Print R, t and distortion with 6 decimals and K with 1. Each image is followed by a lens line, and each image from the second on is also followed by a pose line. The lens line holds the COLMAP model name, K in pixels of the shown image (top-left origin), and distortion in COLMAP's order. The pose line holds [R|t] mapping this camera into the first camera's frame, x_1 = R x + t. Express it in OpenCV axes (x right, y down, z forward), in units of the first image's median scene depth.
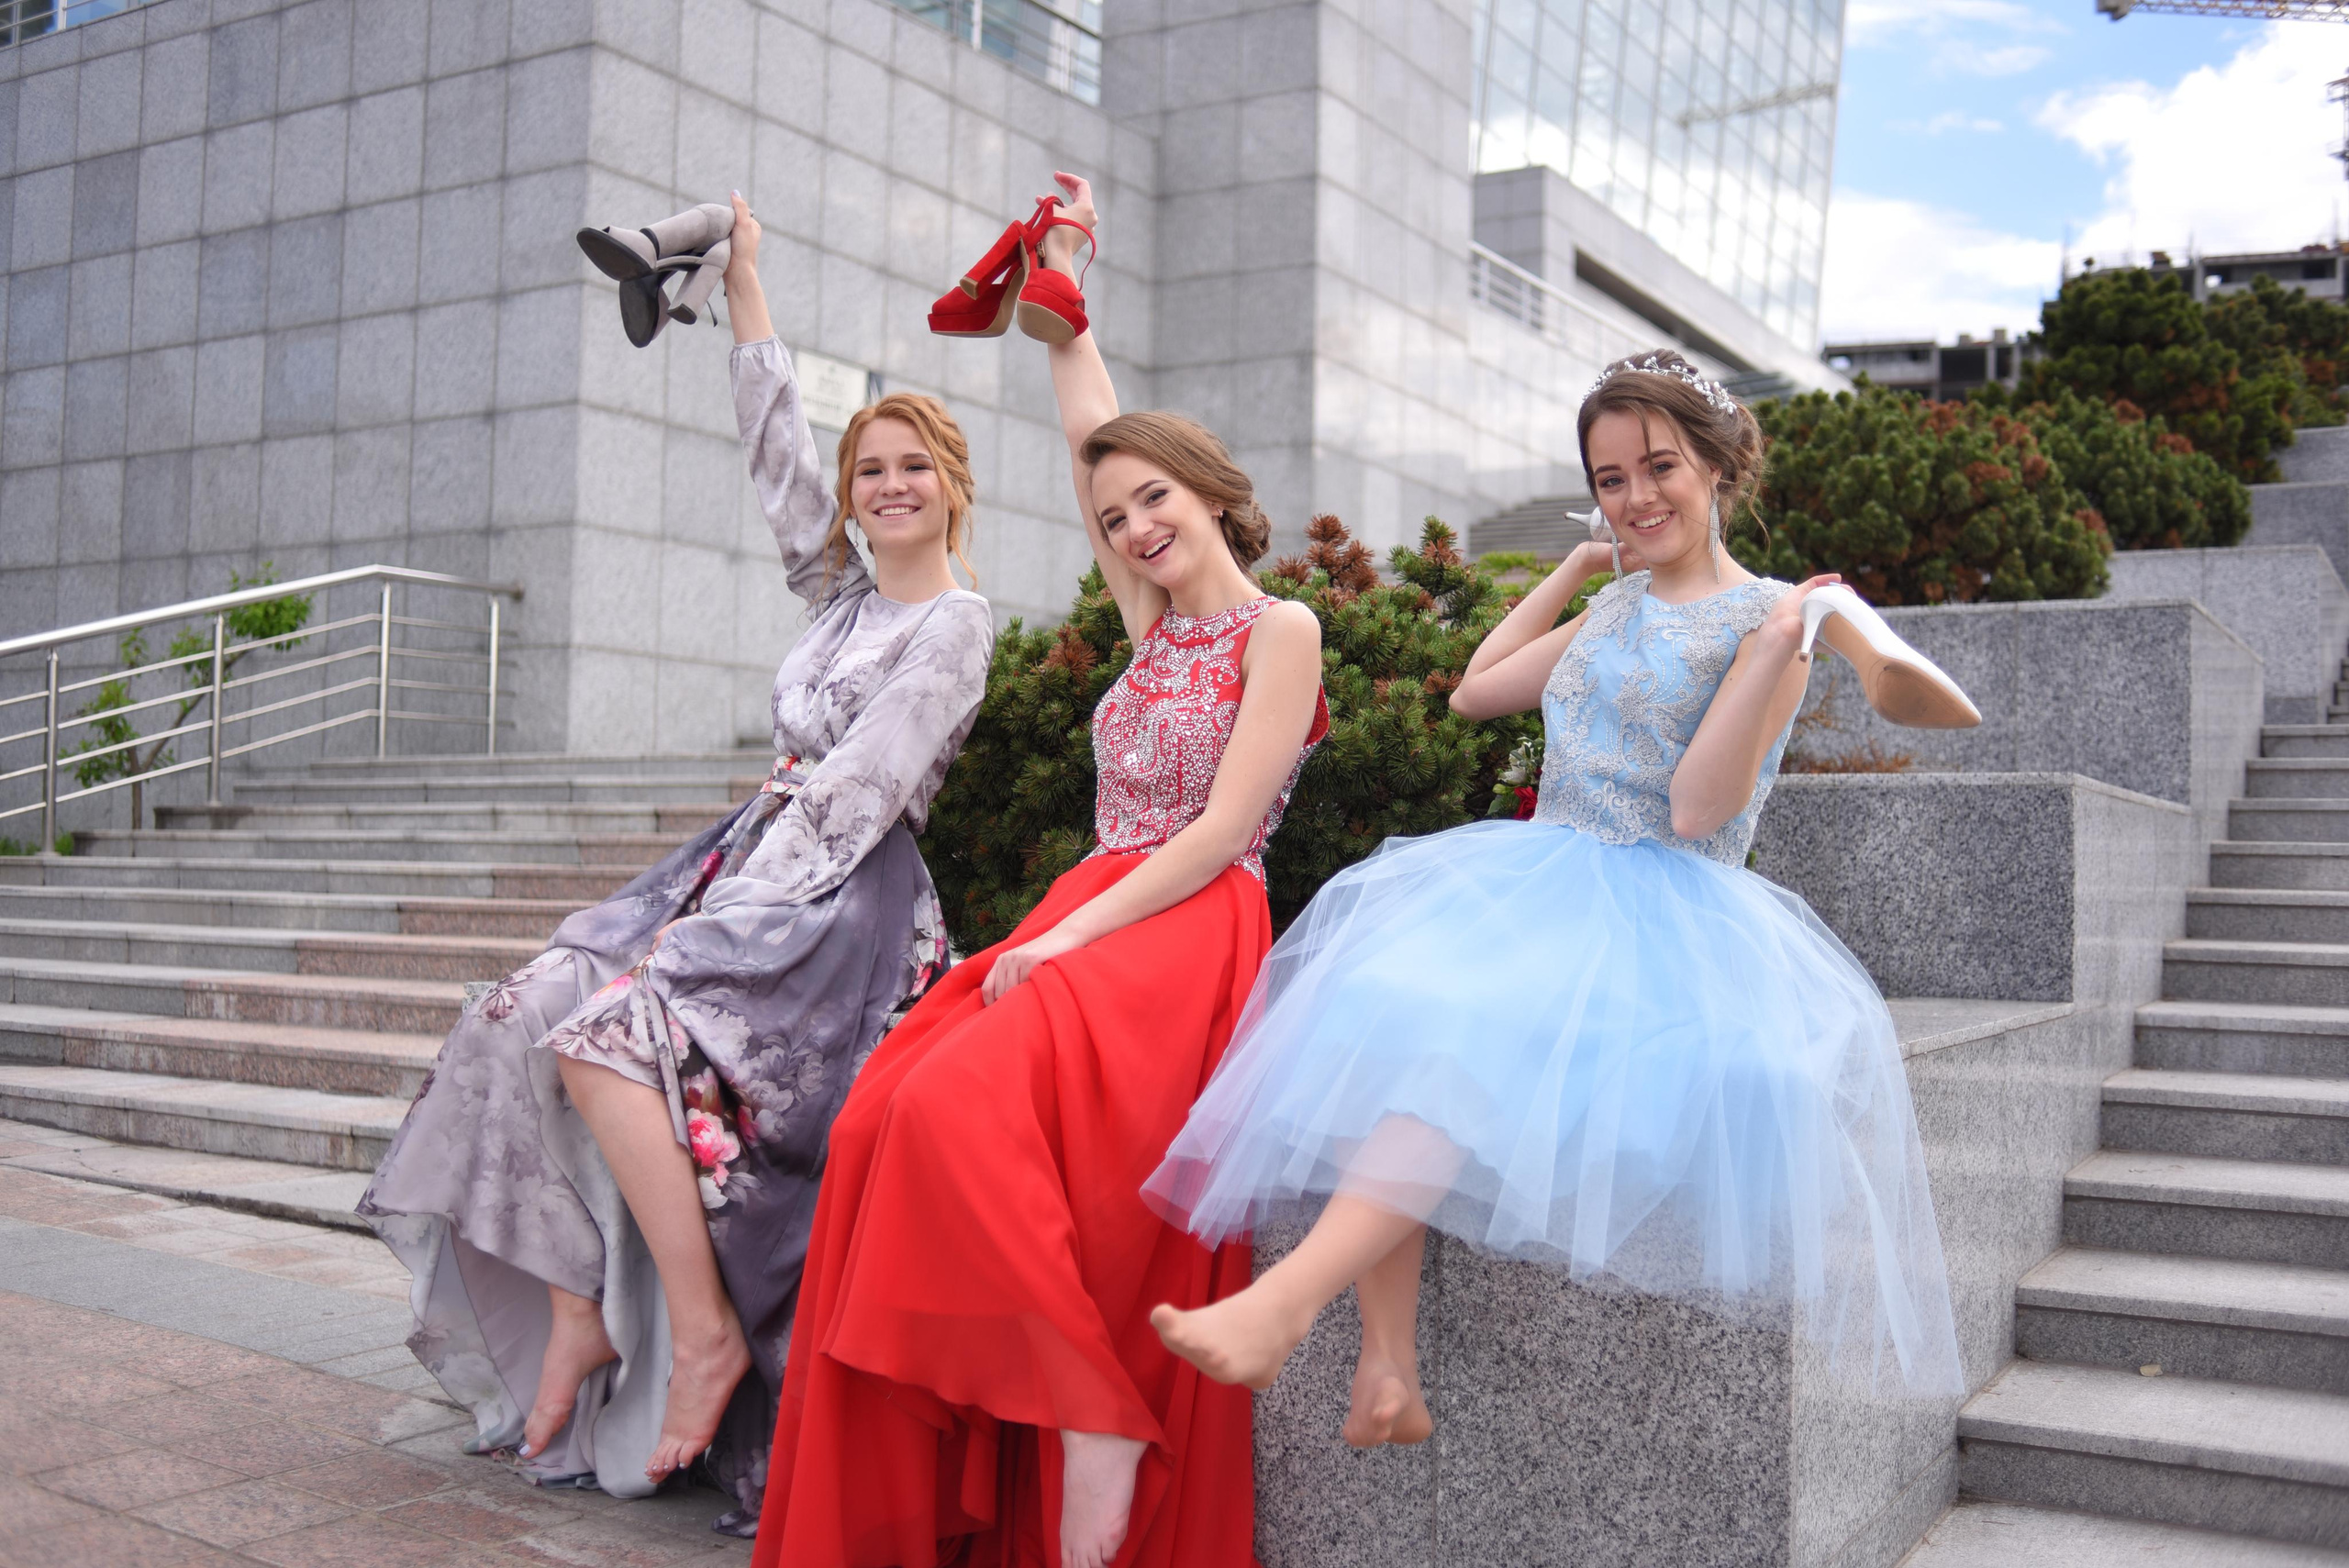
lens RADIAL K [[2356.1, 0, 1174.5], [0, 2356.1, 784.0], [0, 0, 1]] dist [-0.093073, 0.109446]
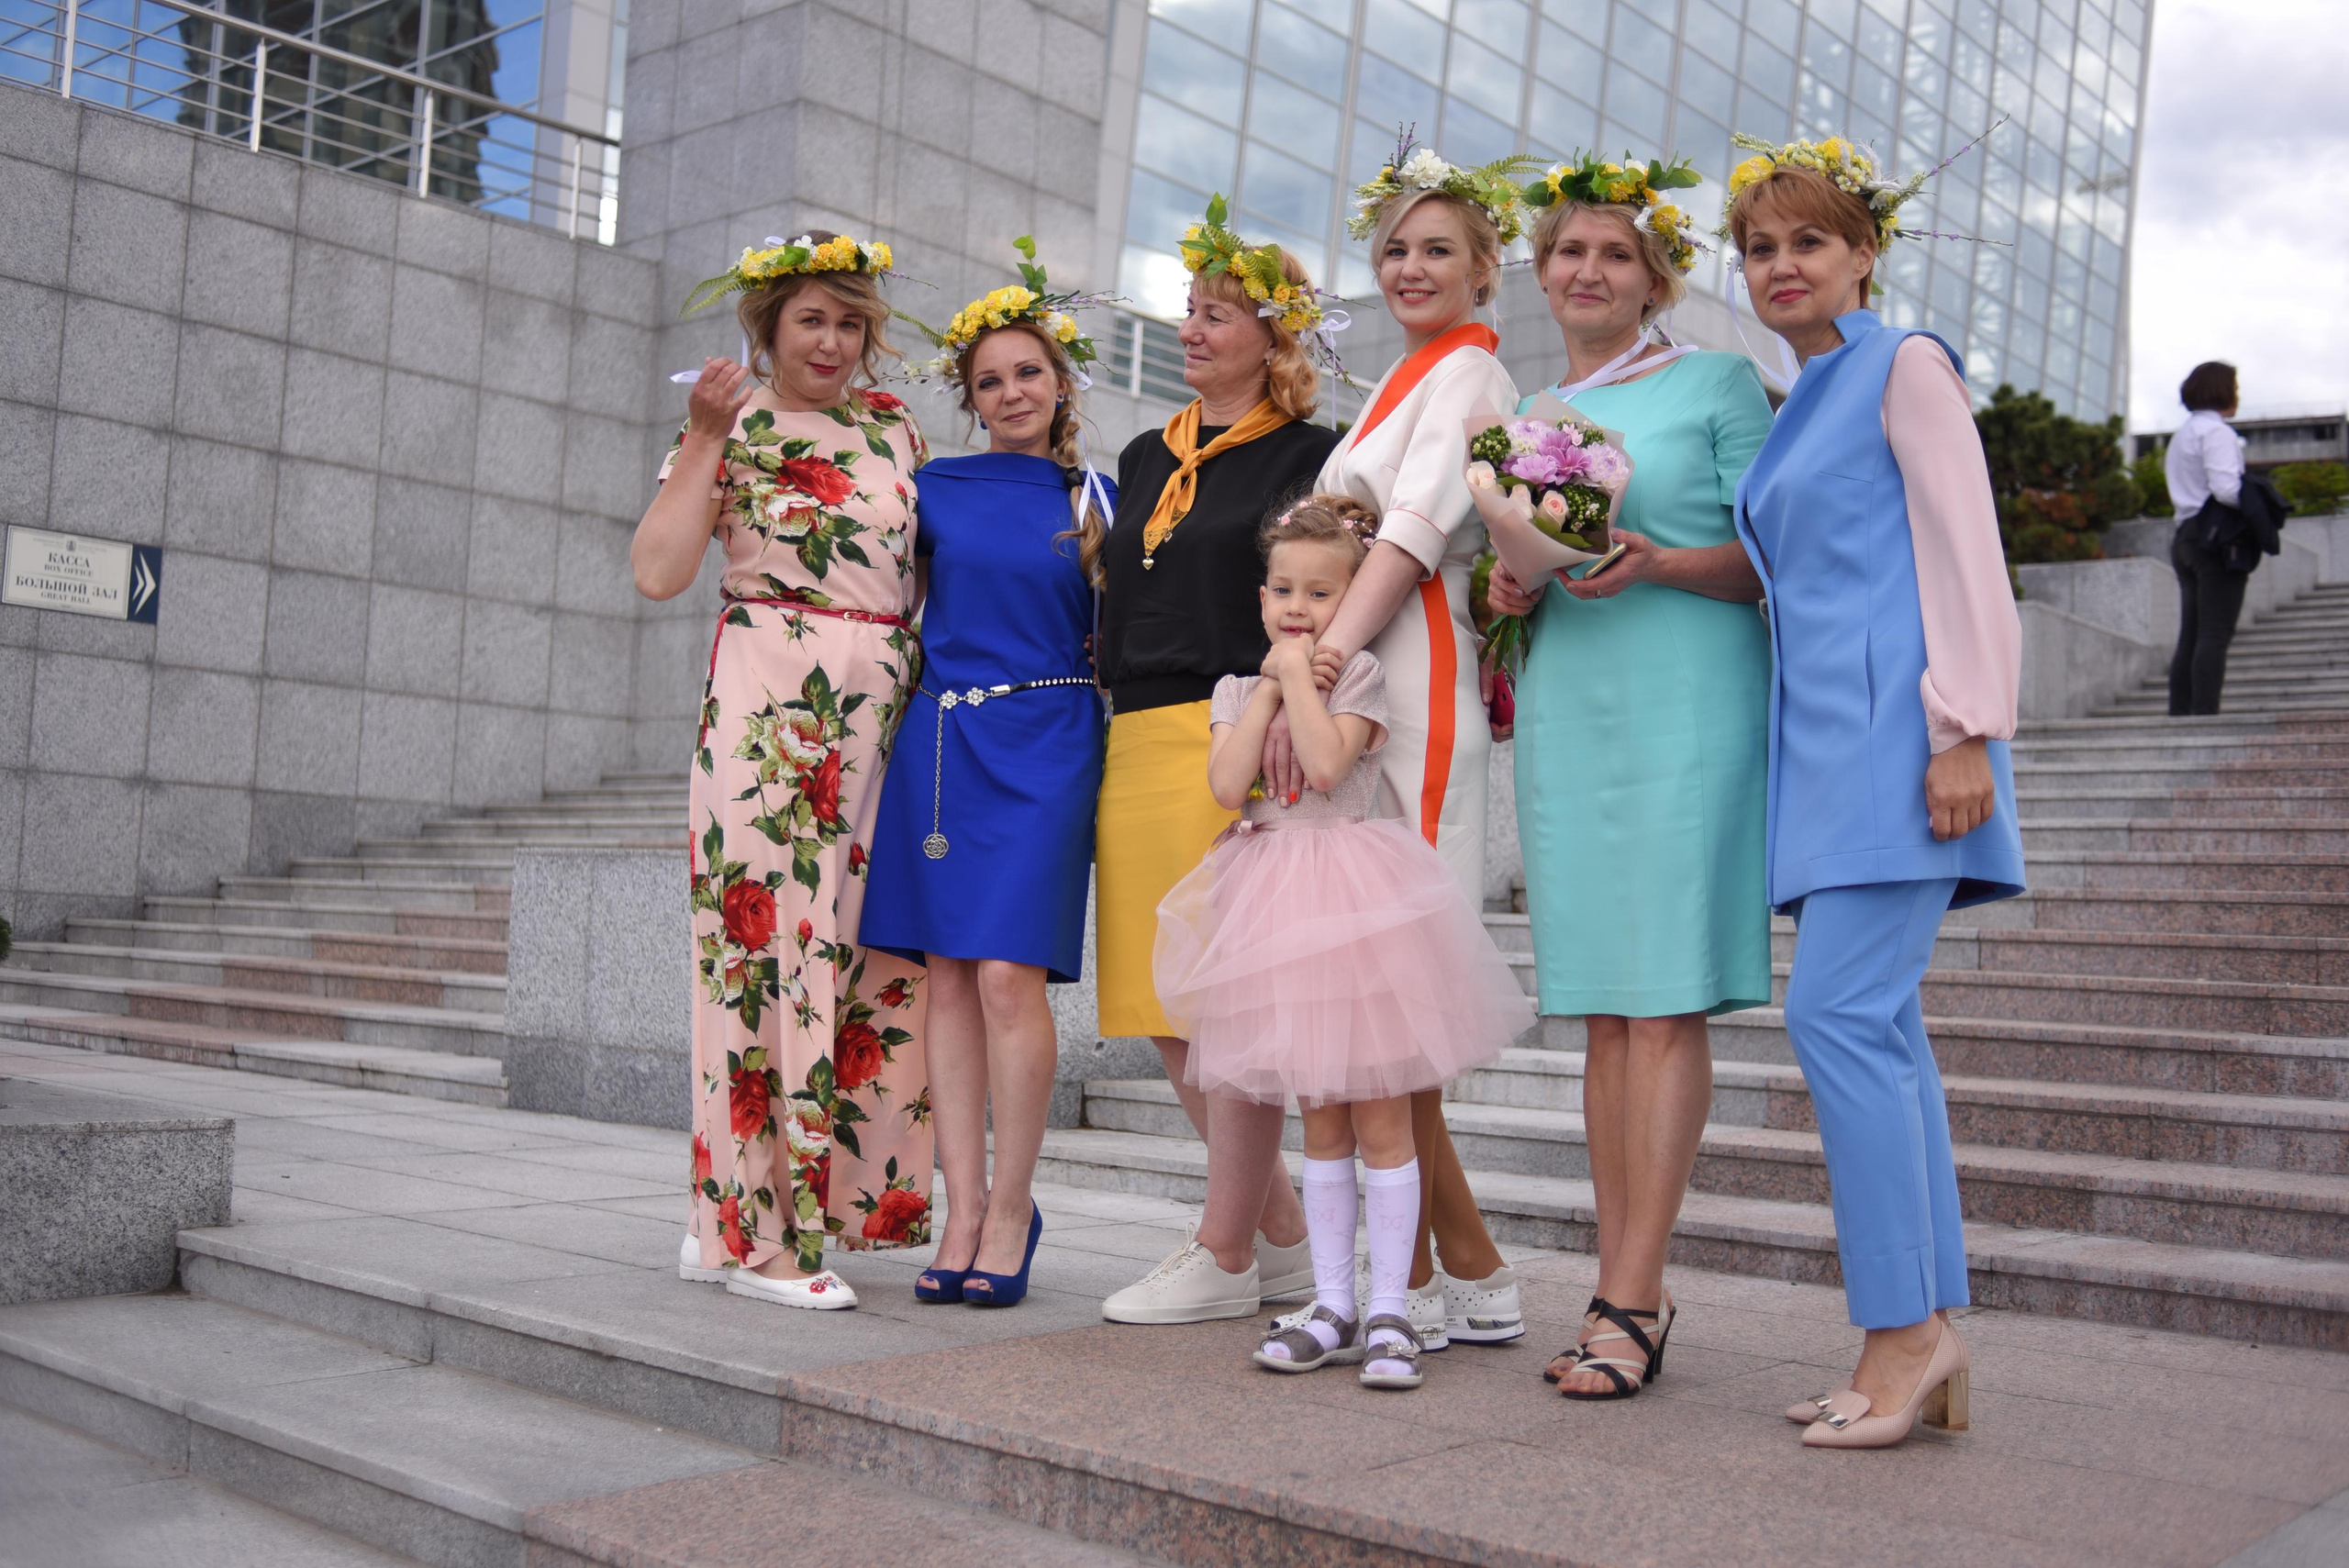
lens RADIAL K [[2356.1, 0, 1174.5], [0, 2356.1, 784.0], [0, 0, 1]] dist [-0.093073, 0.109446]
pose [[0.984808, 0.011482, -0.173264, 0.454667], [-0.017541, 0.999286, -0.033477, -0.070166], [0.172756, 0.036008, 0.984306, 0.228941]]
